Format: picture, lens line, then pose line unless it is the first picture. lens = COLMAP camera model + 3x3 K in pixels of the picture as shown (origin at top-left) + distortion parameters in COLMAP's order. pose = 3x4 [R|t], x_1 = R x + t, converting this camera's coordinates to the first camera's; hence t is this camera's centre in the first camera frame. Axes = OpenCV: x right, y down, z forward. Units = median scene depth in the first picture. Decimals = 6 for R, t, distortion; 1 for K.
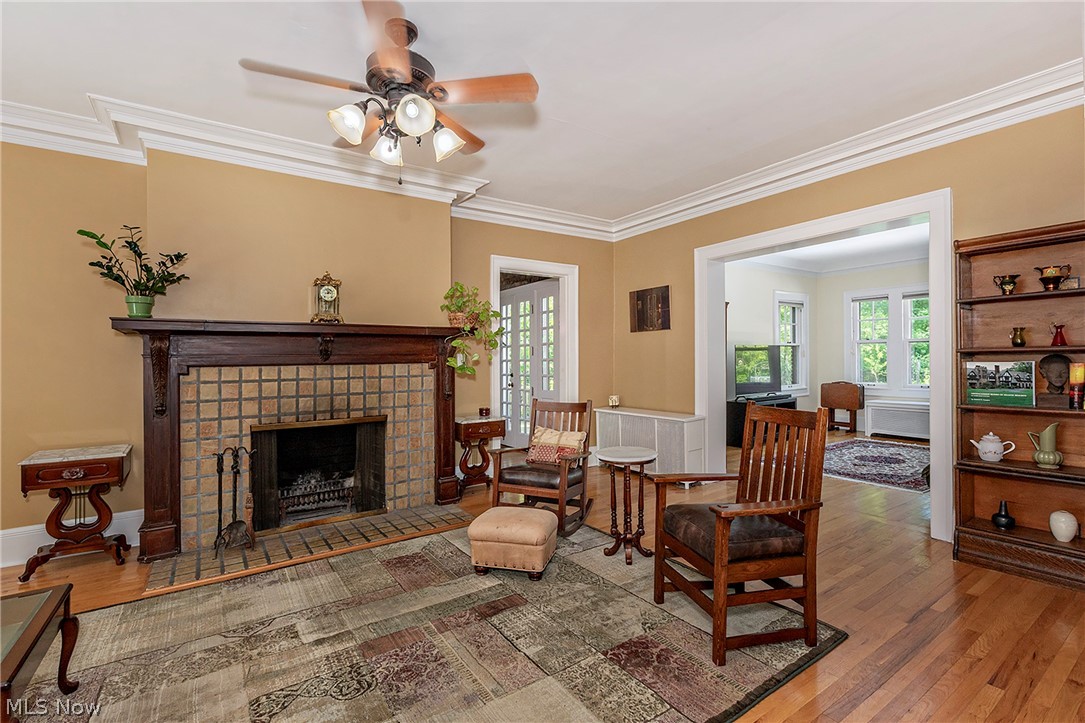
lens RADIAL K [[487.5, 0, 507.0], [0, 487.5, 351.9], [0, 0, 1]] dist [0.000297, -0.000088]
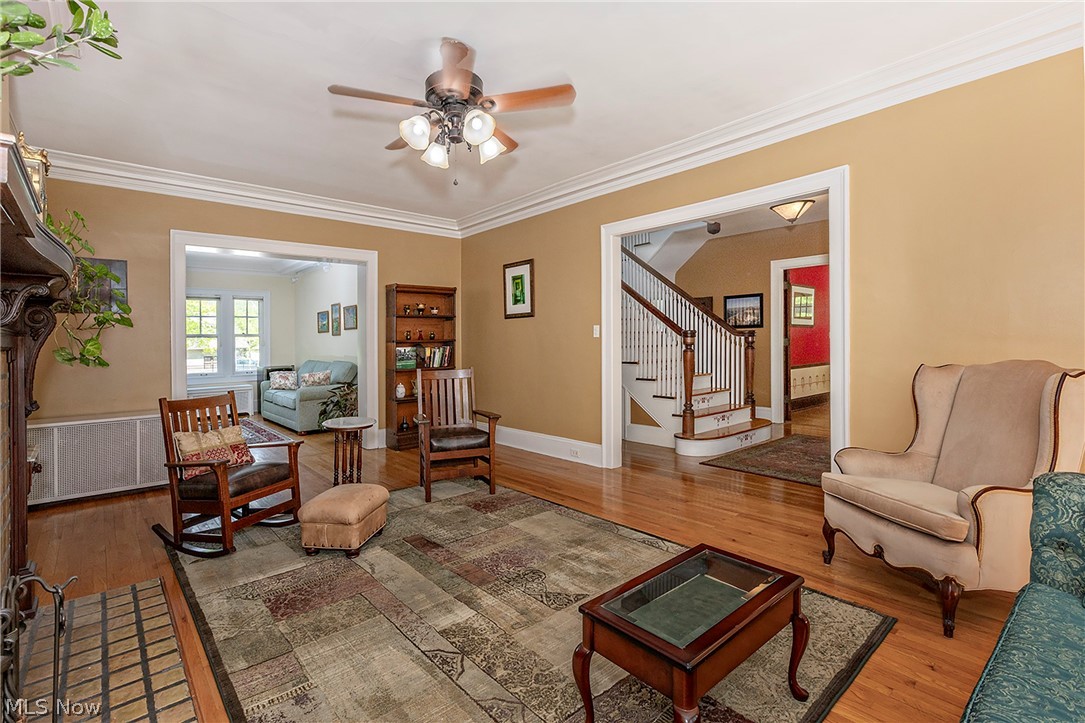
lens RADIAL K [[464.5, 0, 547.1], [0, 464.5, 347.2], [0, 0, 1]] dist [0.000325, -0.000045]
pose [[-0.144148, 0.004284, 0.989547, -0.840641], [0.005392, 0.999979, -0.003543, 0.025381], [-0.989541, 0.004824, -0.144168, 0.592496]]
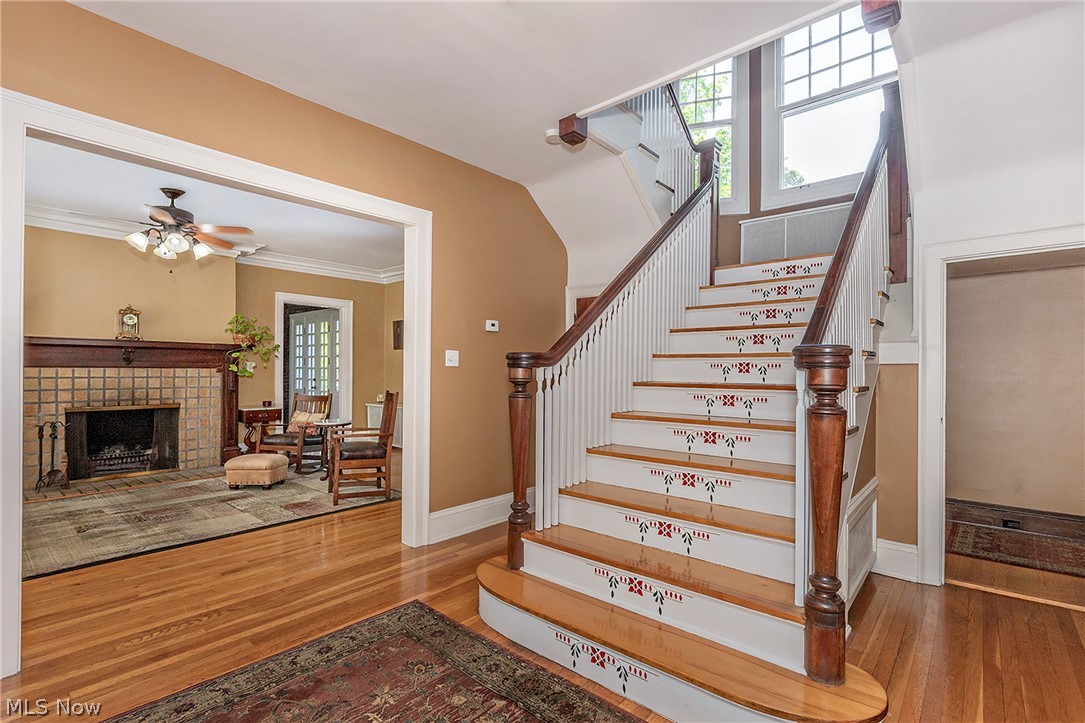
lens RADIAL K [[498.9, 0, 544.4], [0, 498.9, 374.1], [0, 0, 1]] dist [-0.000973, -0.000476]
pose [[0.950505, 0.016899, 0.310249, 0.351932], [-0.024480, 0.999489, 0.020560, -0.015620], [-0.309743, -0.027137, 0.950433, -0.808922]]
